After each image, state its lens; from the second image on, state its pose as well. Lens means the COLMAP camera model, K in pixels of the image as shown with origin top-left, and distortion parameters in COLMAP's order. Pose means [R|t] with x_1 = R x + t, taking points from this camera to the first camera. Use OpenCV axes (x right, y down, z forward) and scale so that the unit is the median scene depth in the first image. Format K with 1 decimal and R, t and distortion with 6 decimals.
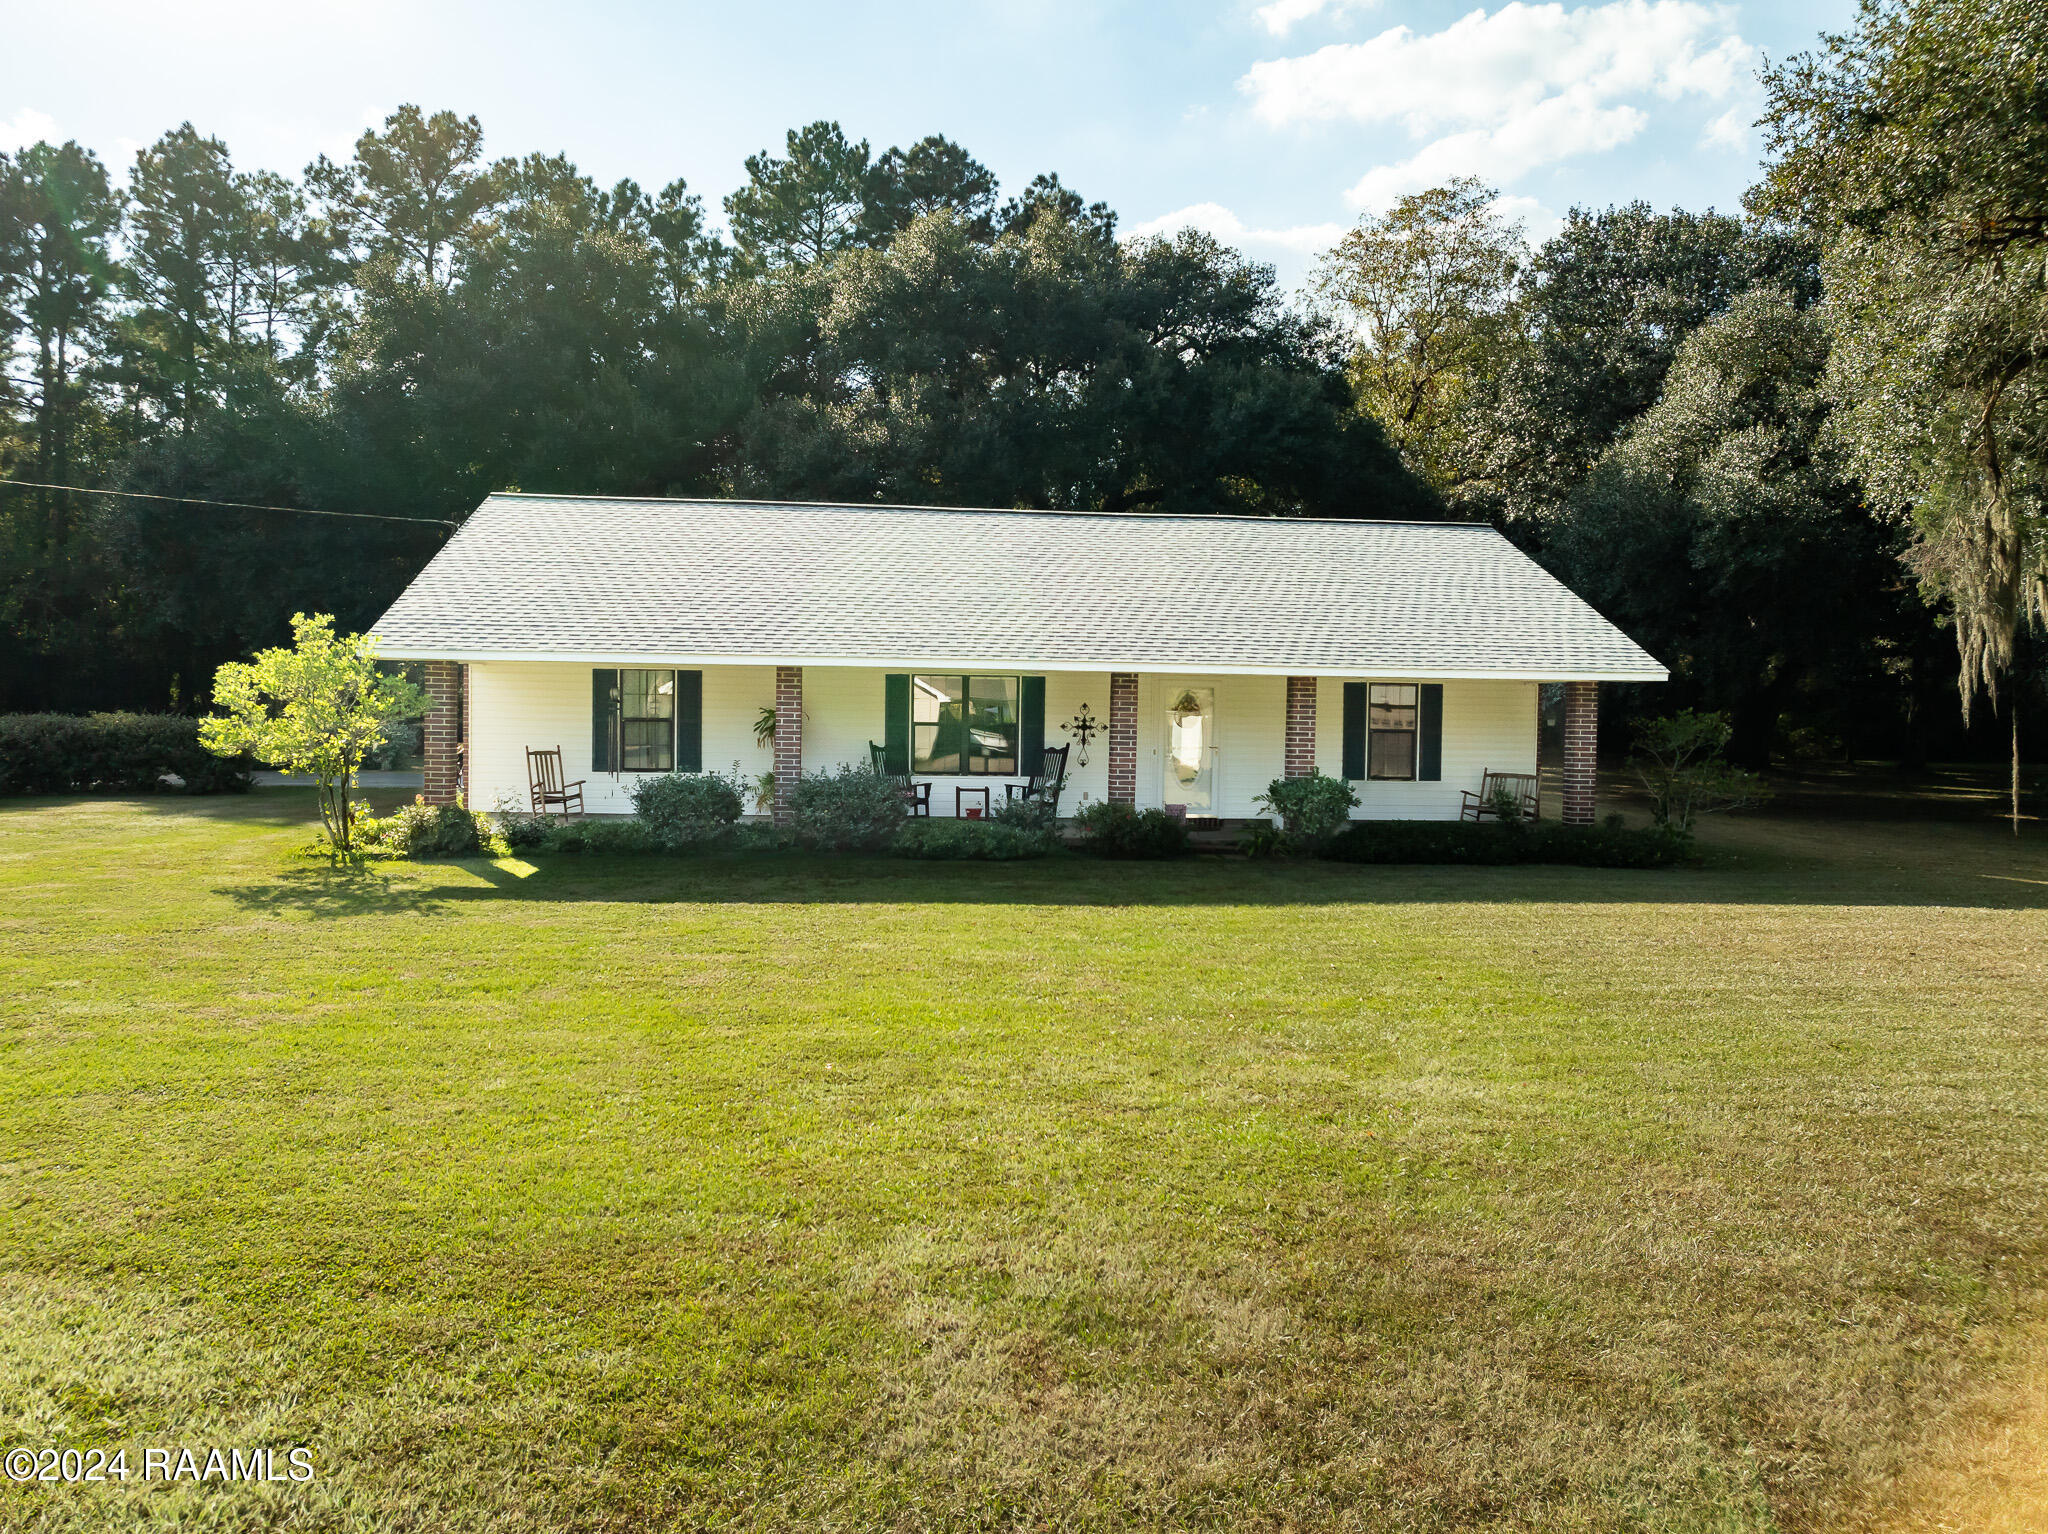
lens RADIAL K [[1429.1, 0, 1052.0], [0, 1429.1, 765.8], [0, 0, 1]] dist [-0.038682, -0.008009]
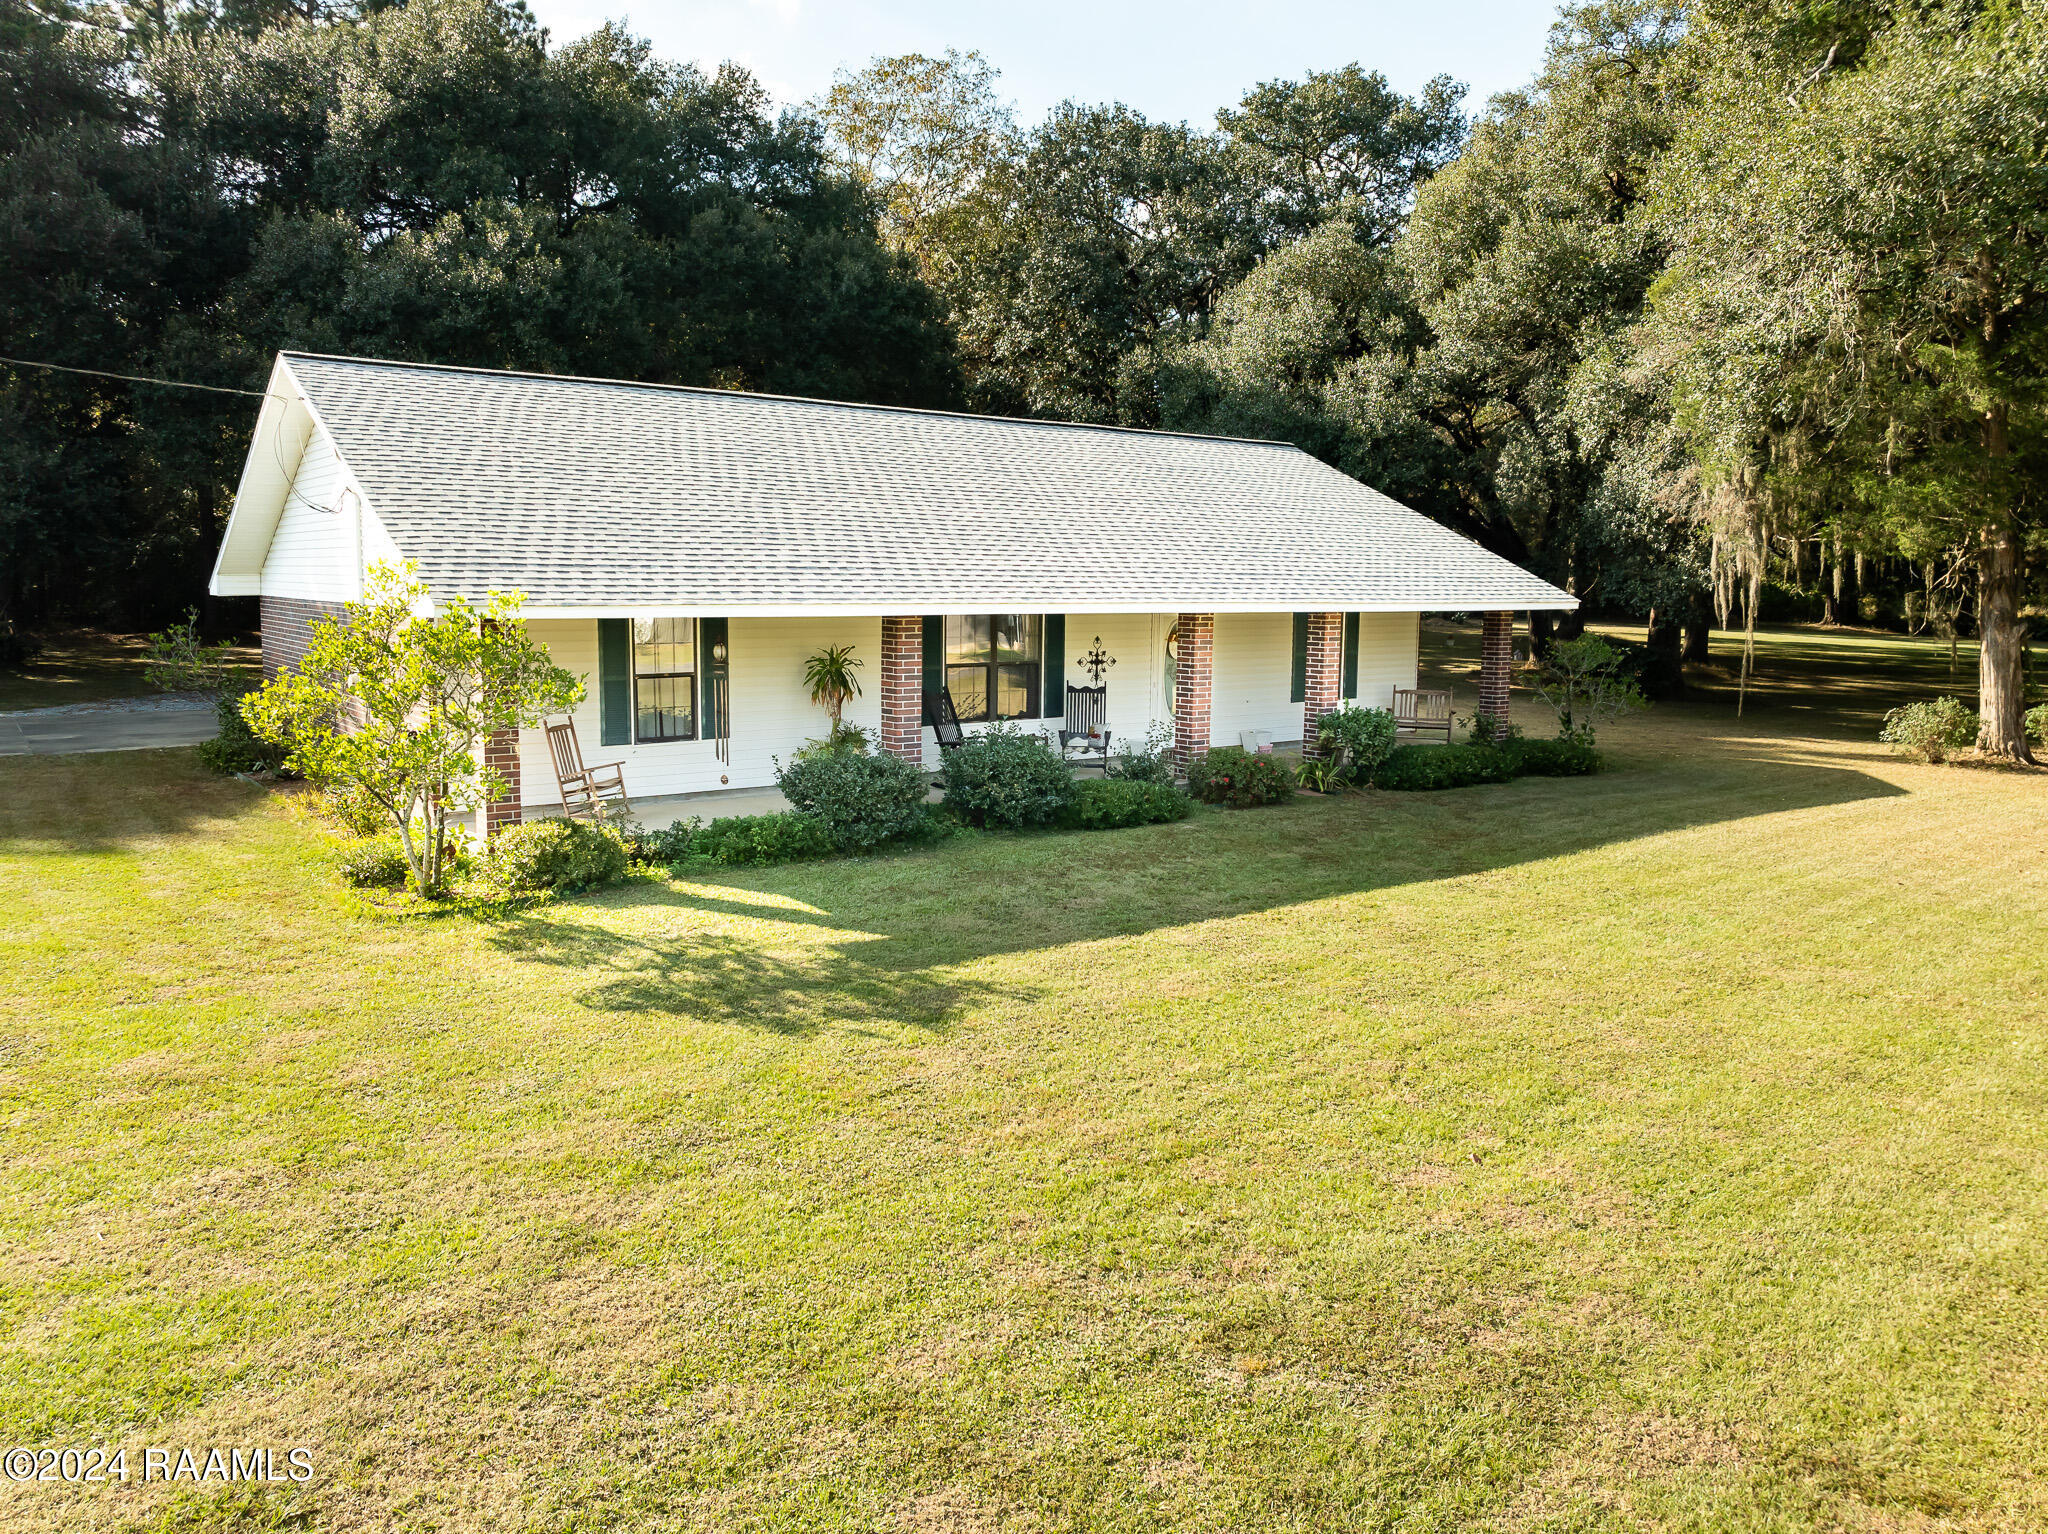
lens RADIAL K [[1429.1, 0, 1052.0], [0, 1429.1, 765.8], [0, 0, 1]] dist [-0.038682, -0.008009]
pose [[0.858434, -0.072434, 0.507783, -0.476168], [0.019827, 0.993925, 0.108263, -0.060418], [-0.512540, -0.082869, 0.854655, 0.204606]]
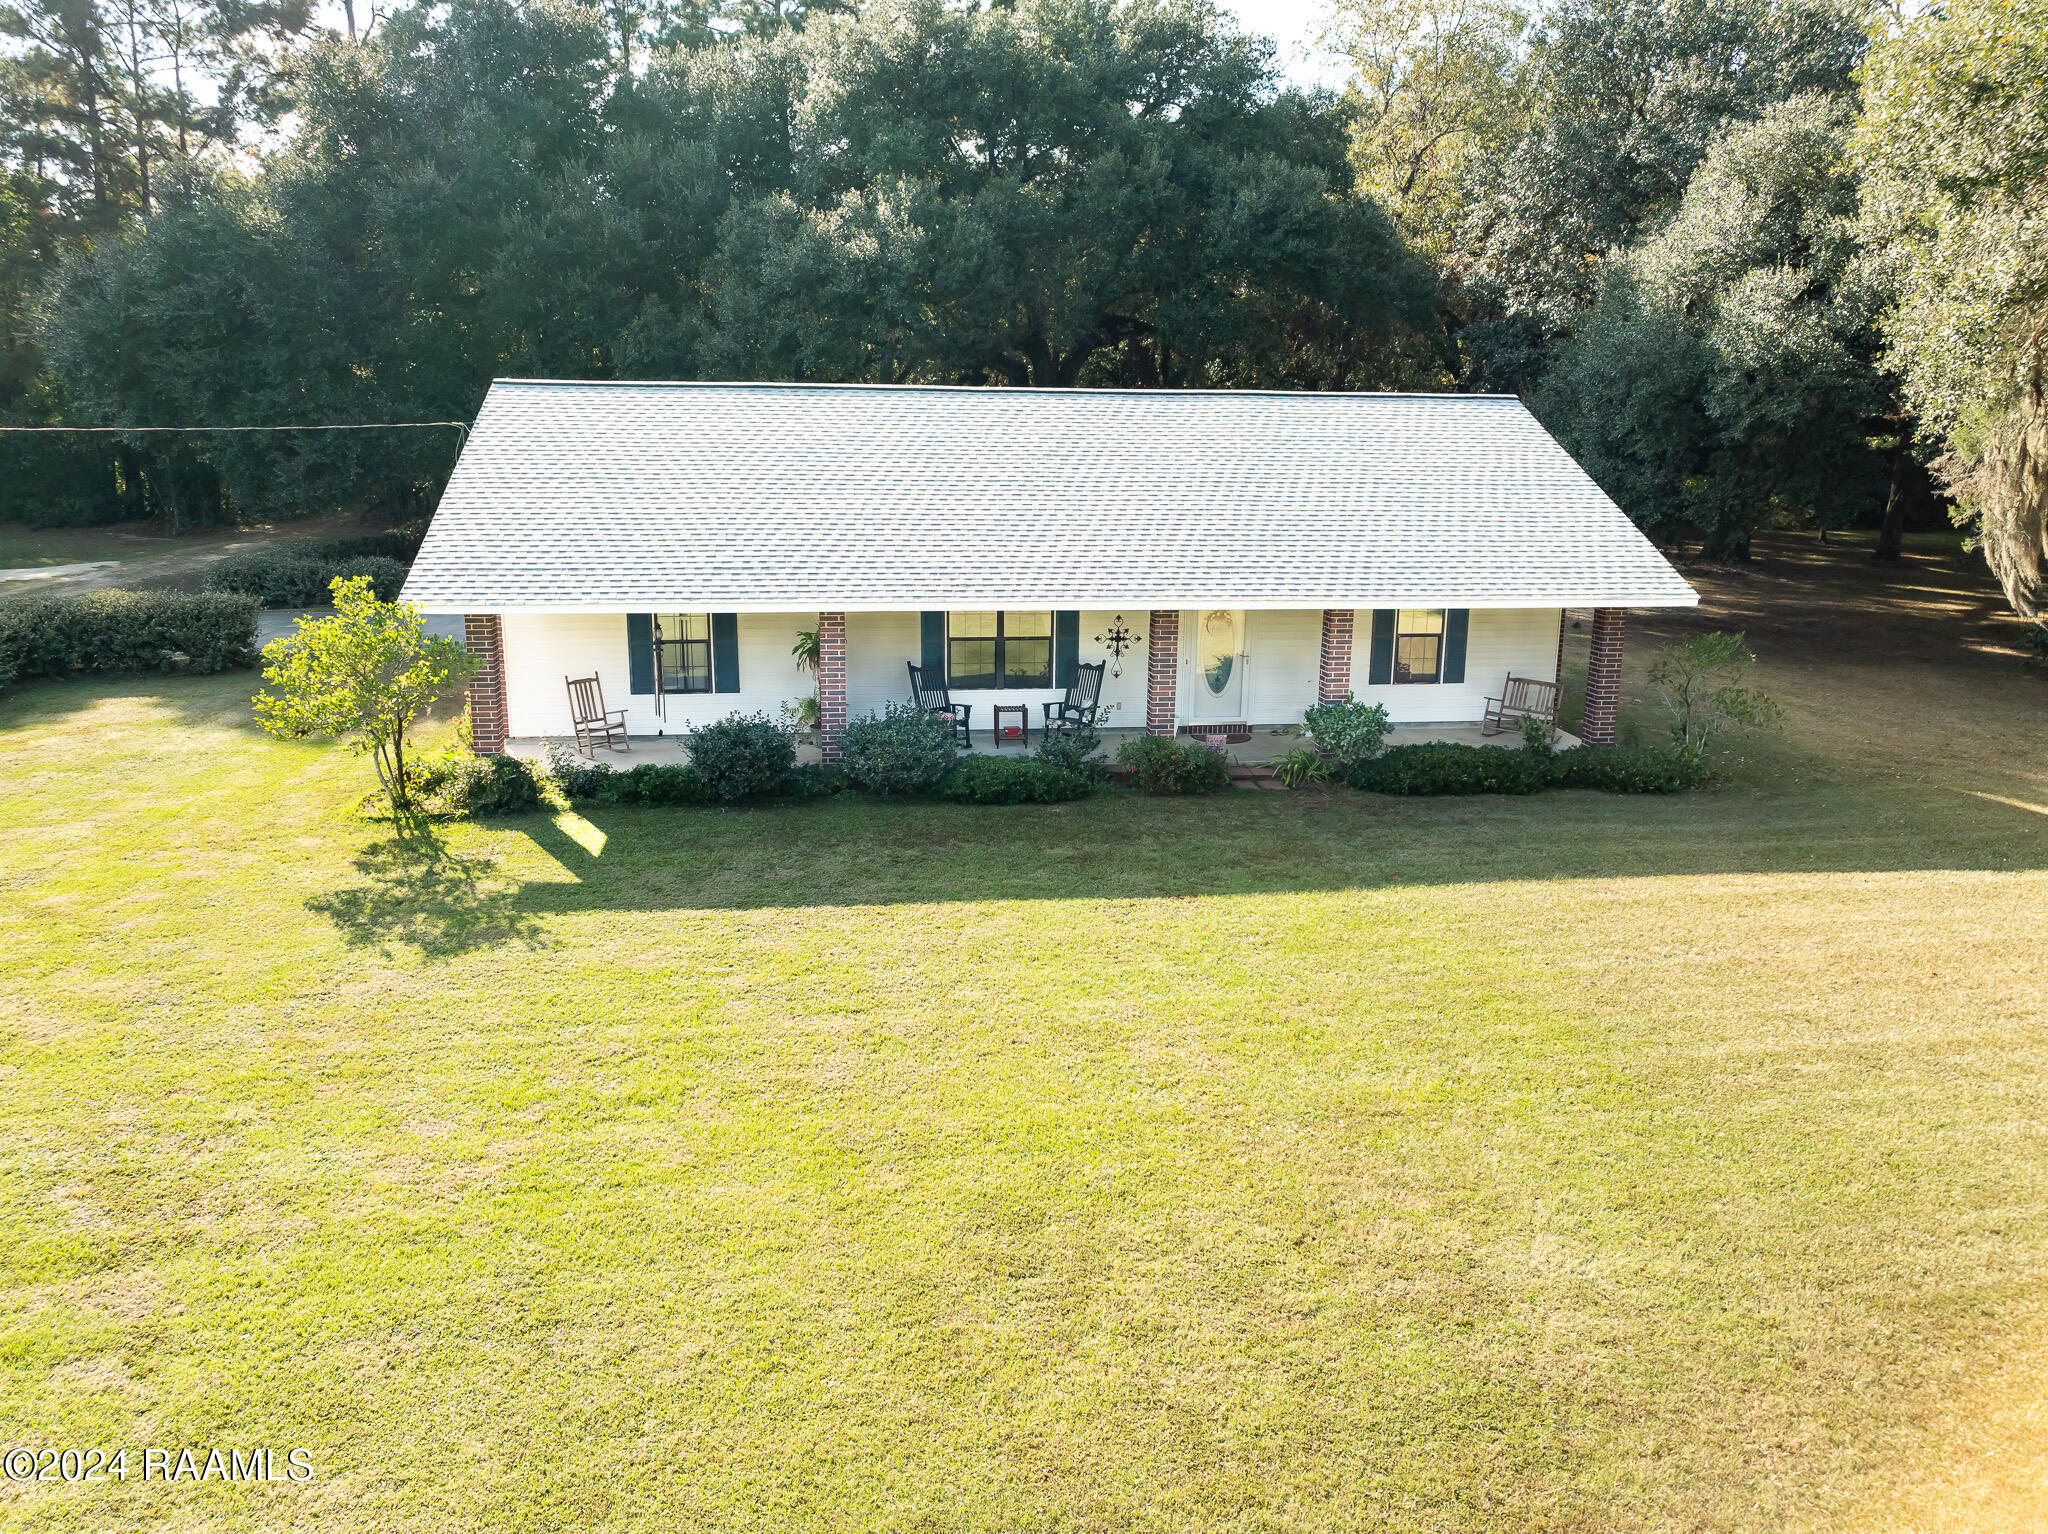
lens RADIAL K [[1430.0, 0, 1054.2], [0, 1430.0, 768.0], [0, 0, 1]] dist [-0.048049, 0.011976]
pose [[0.999411, -0.009562, 0.032962, -0.055511], [0.002908, 0.980546, 0.196270, -0.133262], [-0.034198, -0.196058, 0.979996, -0.001694]]
